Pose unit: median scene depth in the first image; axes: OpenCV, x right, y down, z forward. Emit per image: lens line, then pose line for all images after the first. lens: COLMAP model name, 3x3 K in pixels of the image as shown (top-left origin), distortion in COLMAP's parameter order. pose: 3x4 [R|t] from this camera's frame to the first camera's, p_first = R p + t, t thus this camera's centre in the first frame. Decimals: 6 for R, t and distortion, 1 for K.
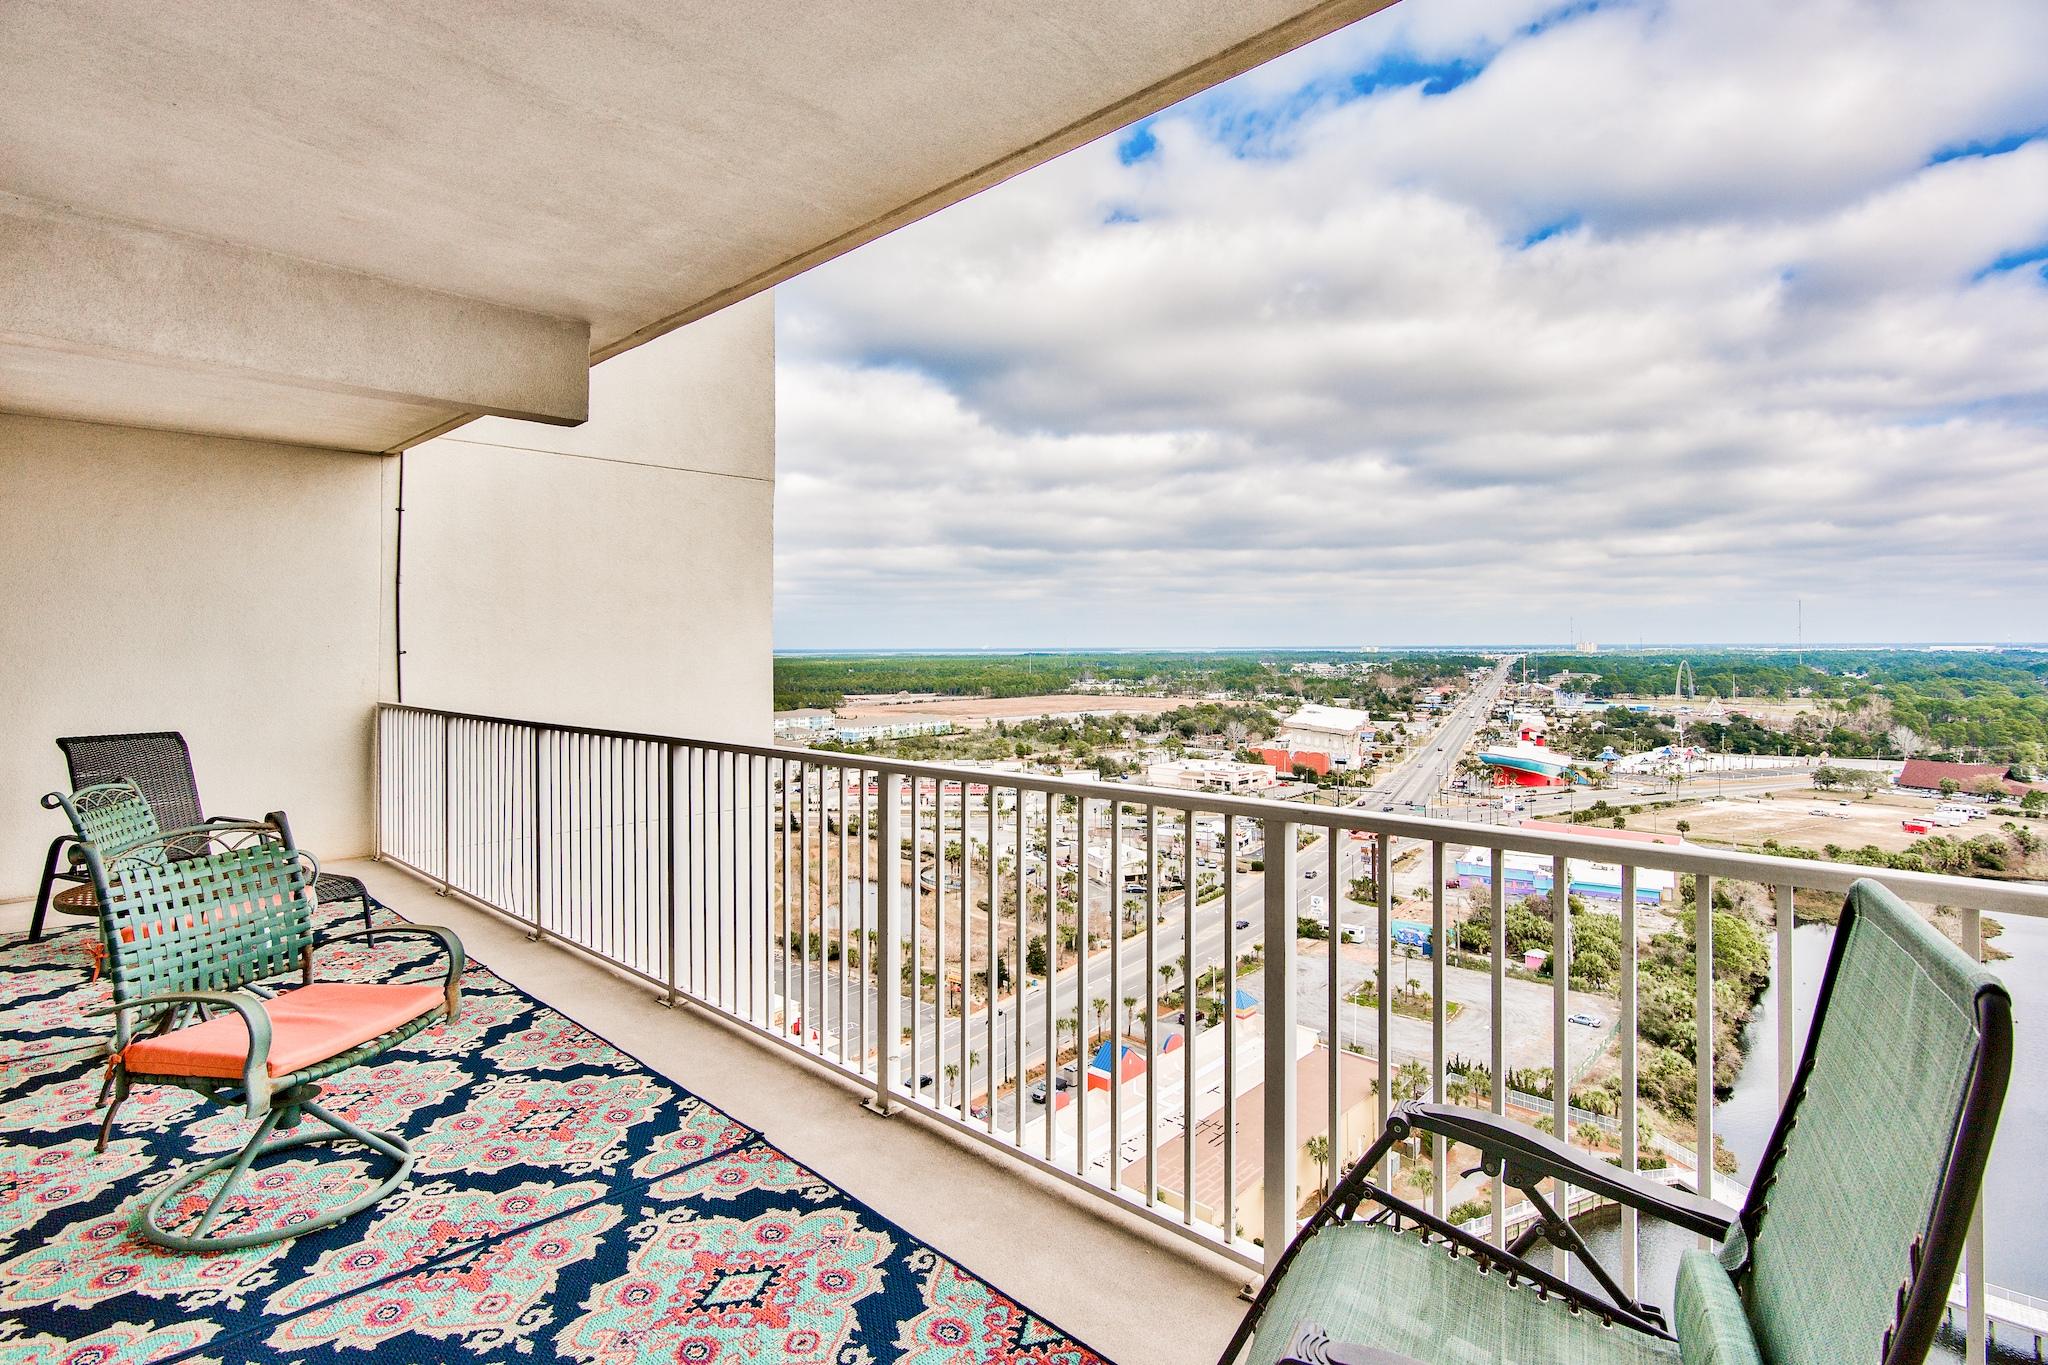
lens RADIAL K [[1037.1, 0, 979.5], [0, 1037.1, 662.6], [0, 0, 1]] dist [-0.007719, 0.001237]
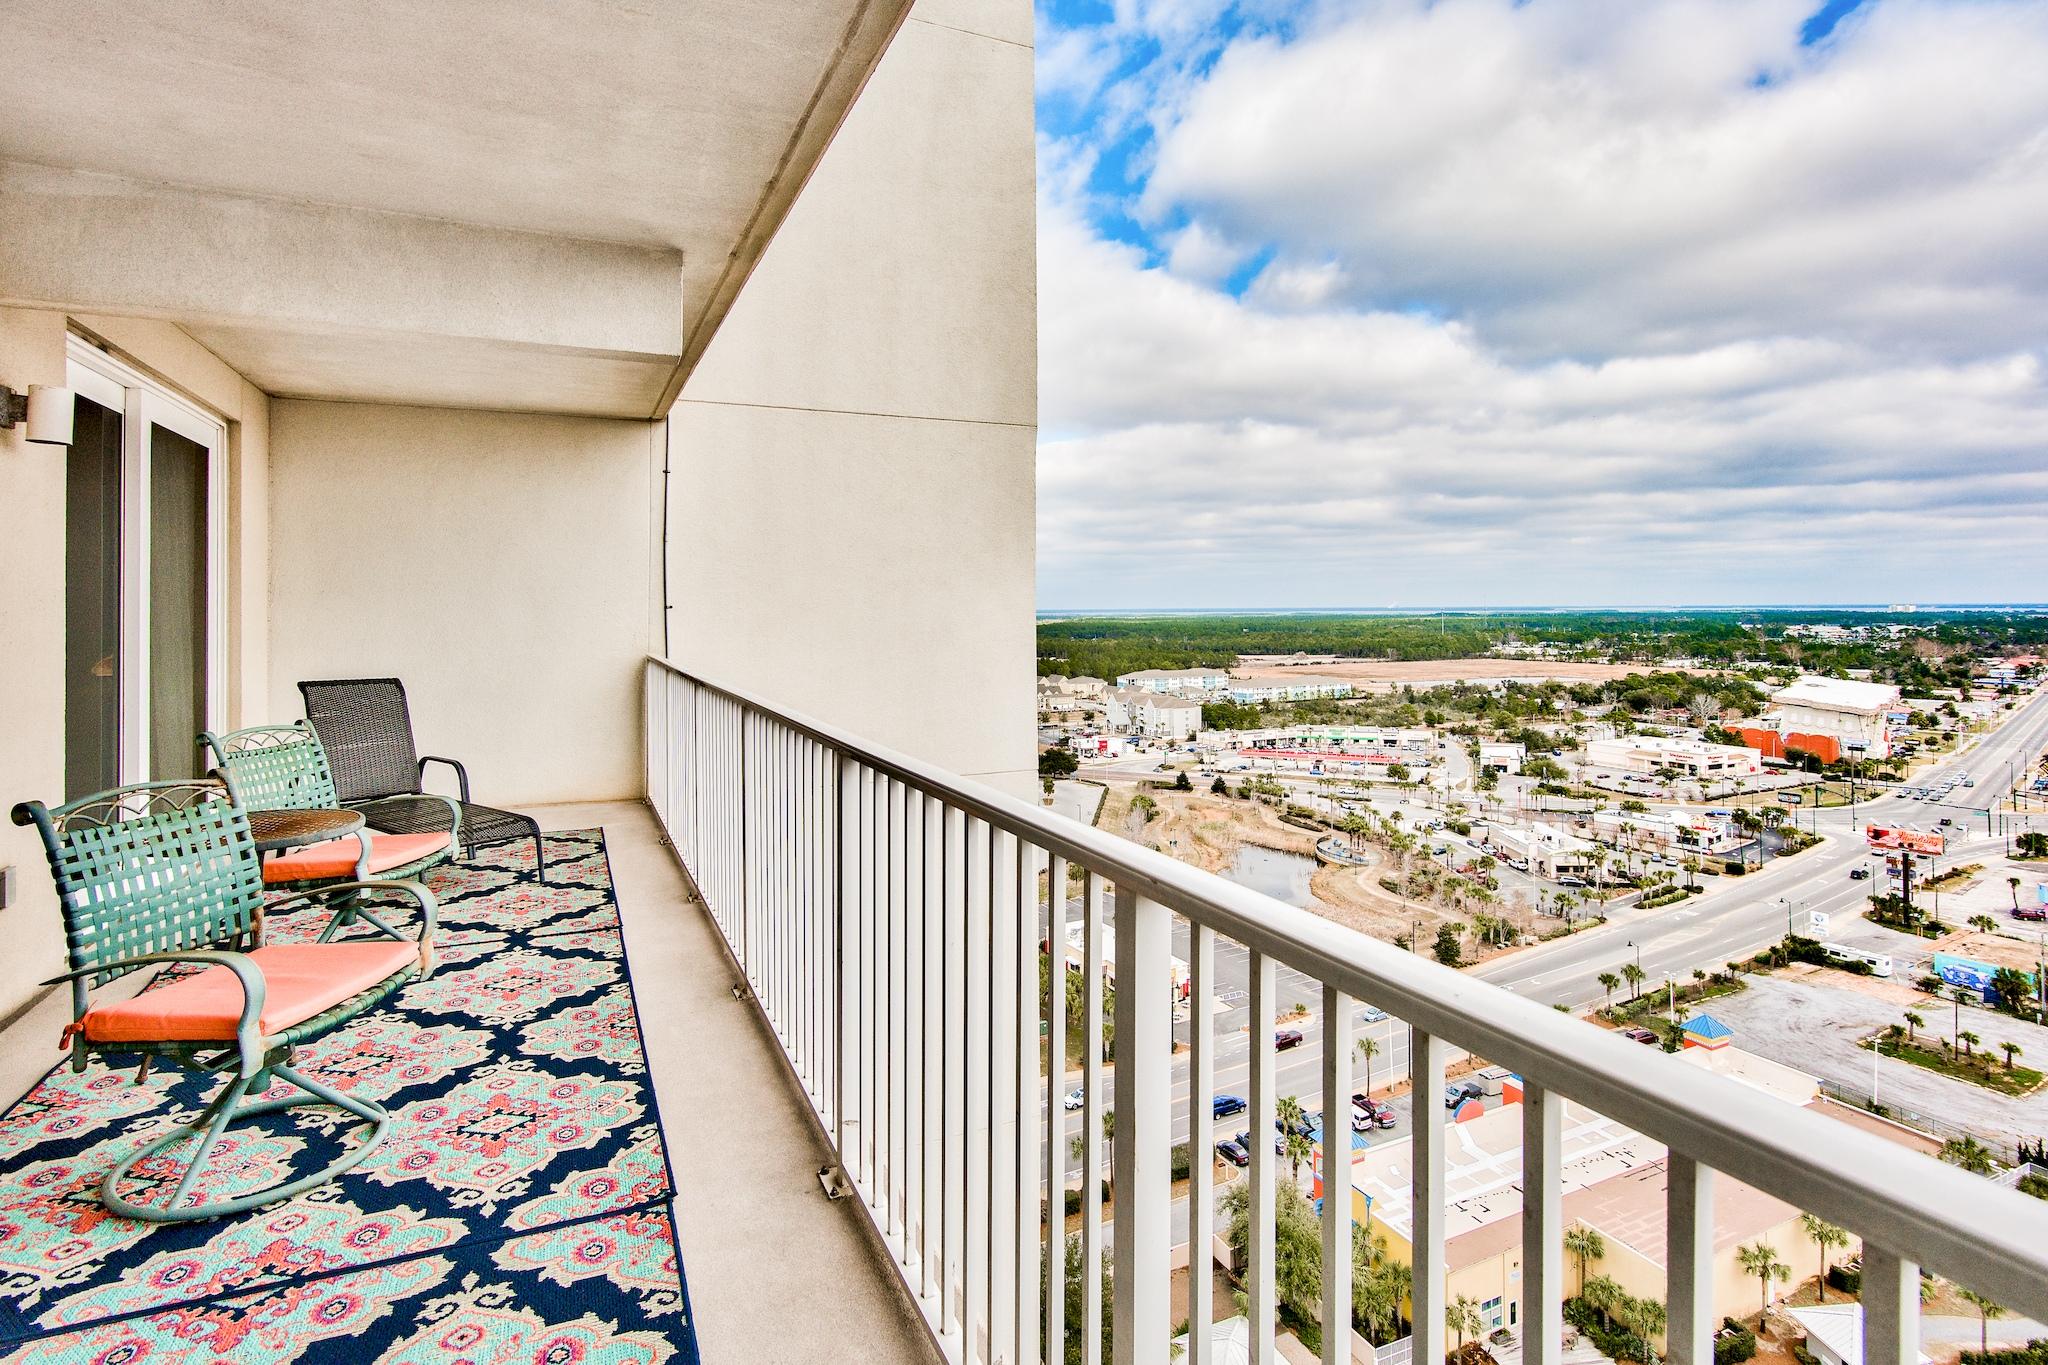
lens RADIAL K [[1037.1, 0, 990.1], [0, 1037.1, 615.5], [0, 0, 1]] dist [-0.007719, 0.001237]
pose [[0.933156, 0.003000, -0.359459, 0.157682], [-0.005126, 0.999975, -0.004962, 0.002760], [0.359435, 0.006472, 0.933148, 0.169135]]
